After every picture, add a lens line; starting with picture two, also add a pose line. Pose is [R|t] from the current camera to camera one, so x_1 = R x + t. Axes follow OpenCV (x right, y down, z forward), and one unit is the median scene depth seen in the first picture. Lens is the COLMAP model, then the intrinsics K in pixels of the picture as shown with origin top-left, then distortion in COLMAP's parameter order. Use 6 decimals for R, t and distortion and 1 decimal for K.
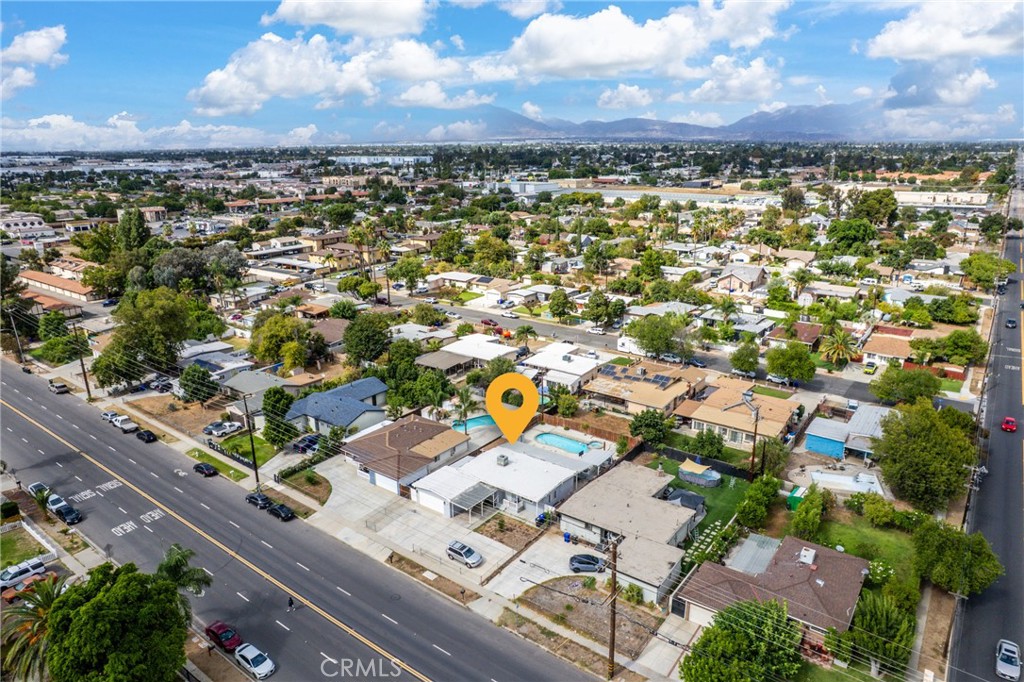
lens RADIAL K [[657.0, 0, 512.0], [0, 657.0, 341.0], [0, 0, 1]] dist [-0.020950, -0.000805]
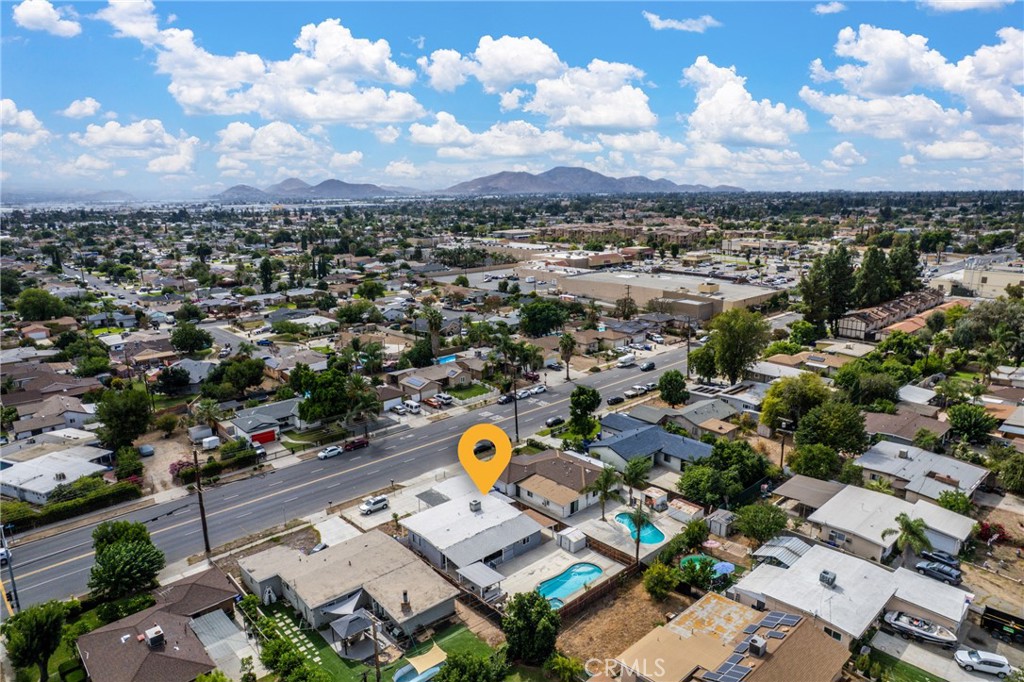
lens RADIAL K [[657.0, 0, 512.0], [0, 657.0, 341.0], [0, 0, 1]] dist [-0.020950, -0.000805]
pose [[-0.165264, 0.258489, -0.951773, 1.022747], [-0.271095, 0.915963, 0.295836, -0.431871], [0.948259, 0.306912, -0.081301, 1.233441]]
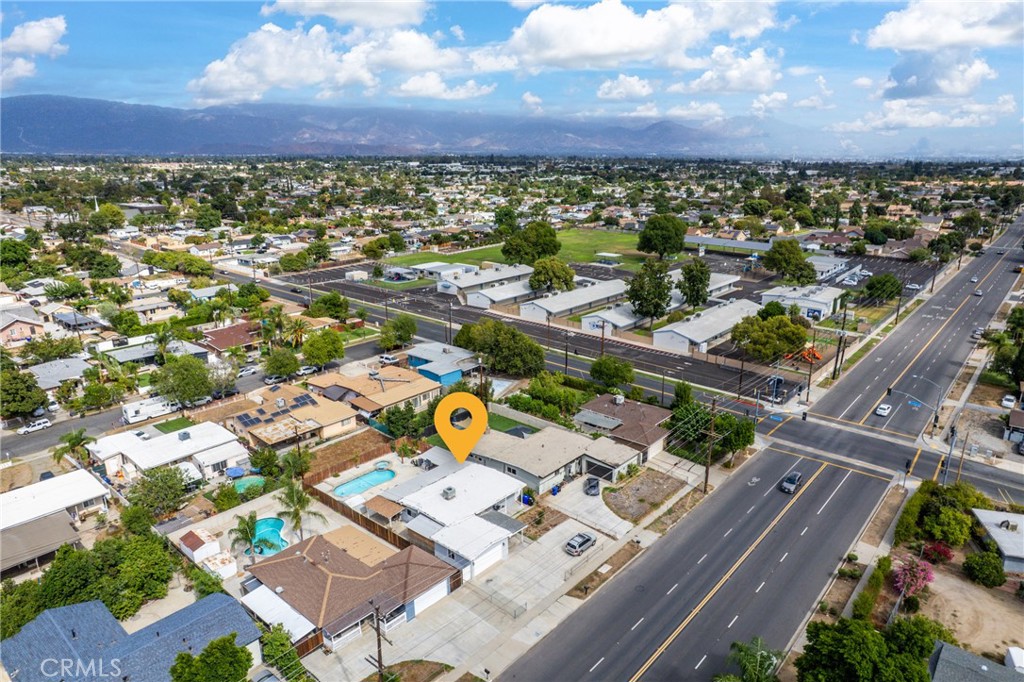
lens RADIAL K [[657.0, 0, 512.0], [0, 657.0, 341.0], [0, 0, 1]] dist [-0.020950, -0.000805]
pose [[0.072937, -0.271462, 0.959682, -0.953929], [0.291496, 0.926030, 0.239789, -0.238604], [-0.953787, 0.262253, 0.146672, 0.843125]]
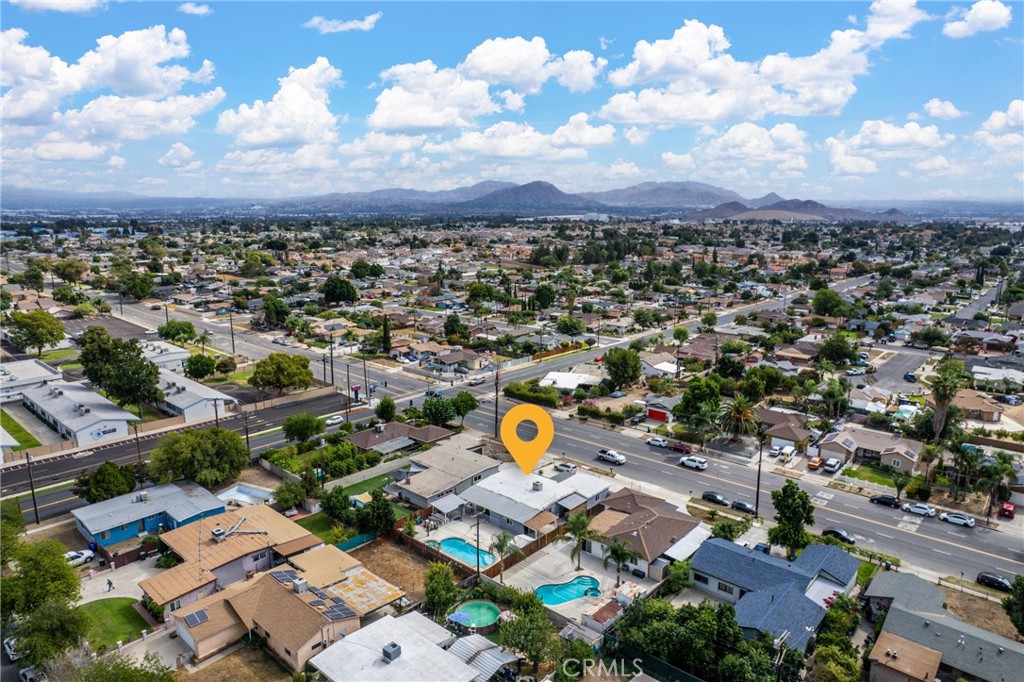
lens RADIAL K [[657.0, 0, 512.0], [0, 657.0, 341.0], [0, 0, 1]] dist [-0.020950, -0.000805]
pose [[-0.998259, 0.000246, 0.058980, -0.035875], [0.027477, 0.886789, 0.461356, -0.633674], [-0.052189, 0.462174, -0.885252, 2.169275]]
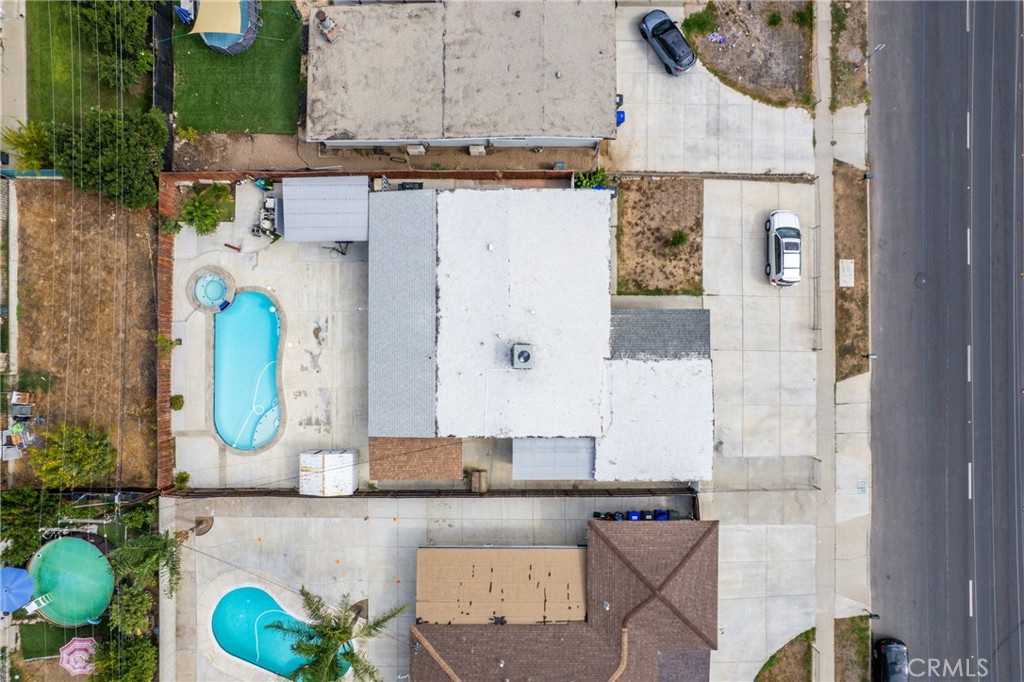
lens RADIAL K [[657.0, 0, 512.0], [0, 657.0, 341.0], [0, 0, 1]] dist [-0.020950, -0.000805]
pose [[-0.601014, -0.799076, 0.016107, -0.010514], [0.234414, -0.156973, 0.959380, -0.227161], [-0.764089, 0.580377, 0.281657, 1.028801]]
